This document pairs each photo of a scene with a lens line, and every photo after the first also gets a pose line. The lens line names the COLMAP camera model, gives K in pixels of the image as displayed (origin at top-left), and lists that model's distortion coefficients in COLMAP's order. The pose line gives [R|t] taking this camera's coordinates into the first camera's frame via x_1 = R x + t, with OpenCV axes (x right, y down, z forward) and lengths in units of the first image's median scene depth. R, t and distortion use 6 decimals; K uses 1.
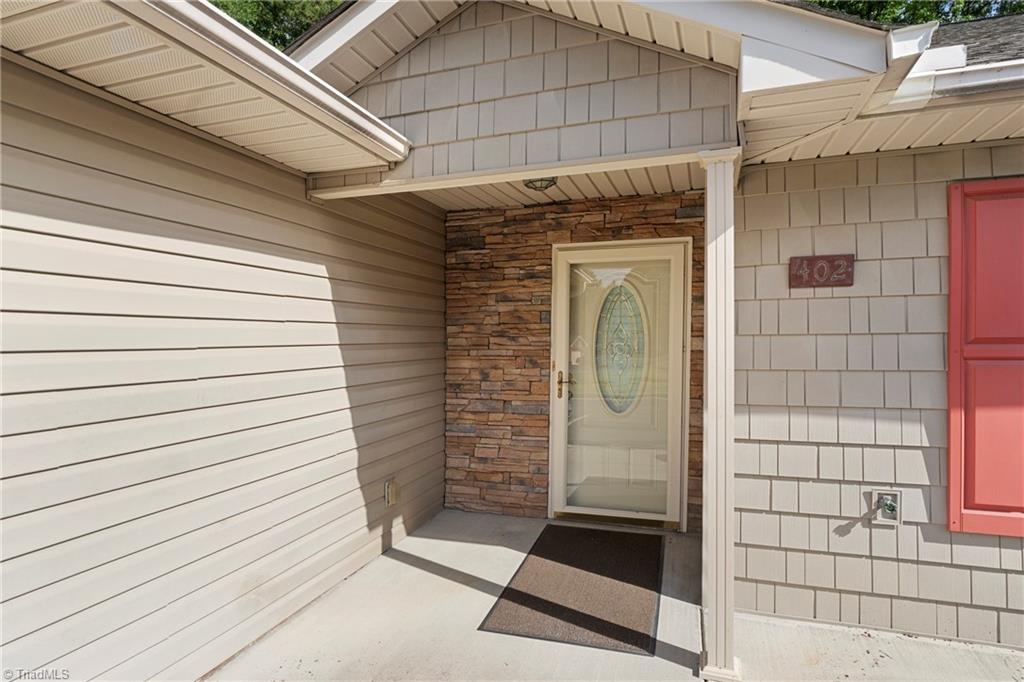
lens RADIAL K [[556.7, 0, 512.0], [0, 556.7, 341.0], [0, 0, 1]] dist [-0.000025, -0.000015]
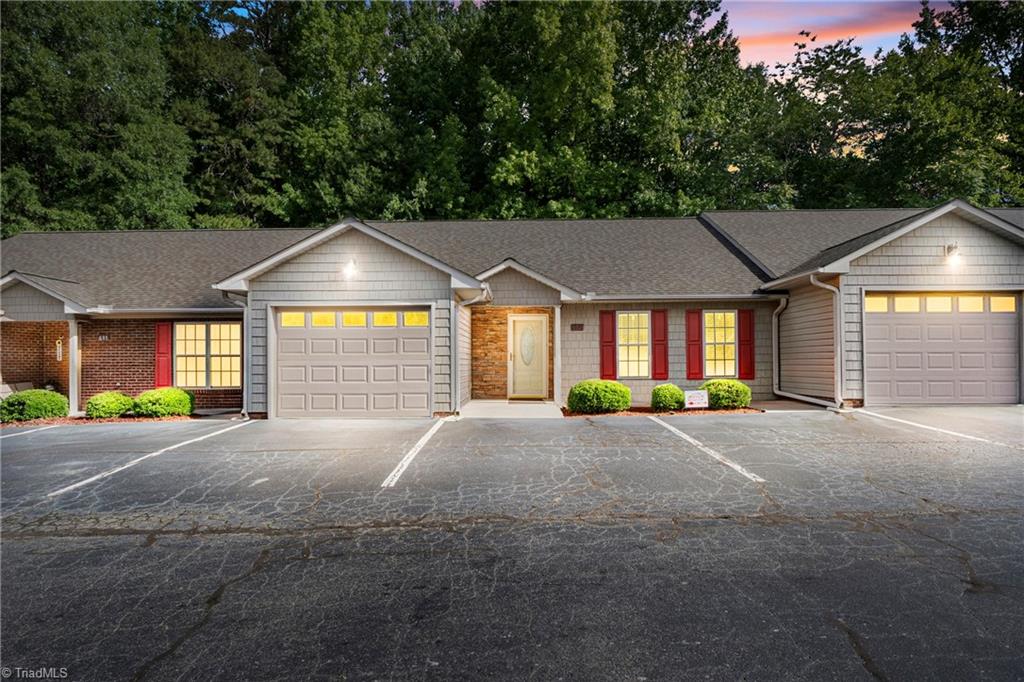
lens RADIAL K [[680.3, 0, 512.0], [0, 680.3, 341.0], [0, 0, 1]] dist [0.000062, -0.000012]
pose [[0.951493, 0.011237, 0.307466, -1.127766], [0.001011, 0.999213, -0.039646, 0.142003], [-0.307670, 0.038034, 0.950733, -2.787642]]
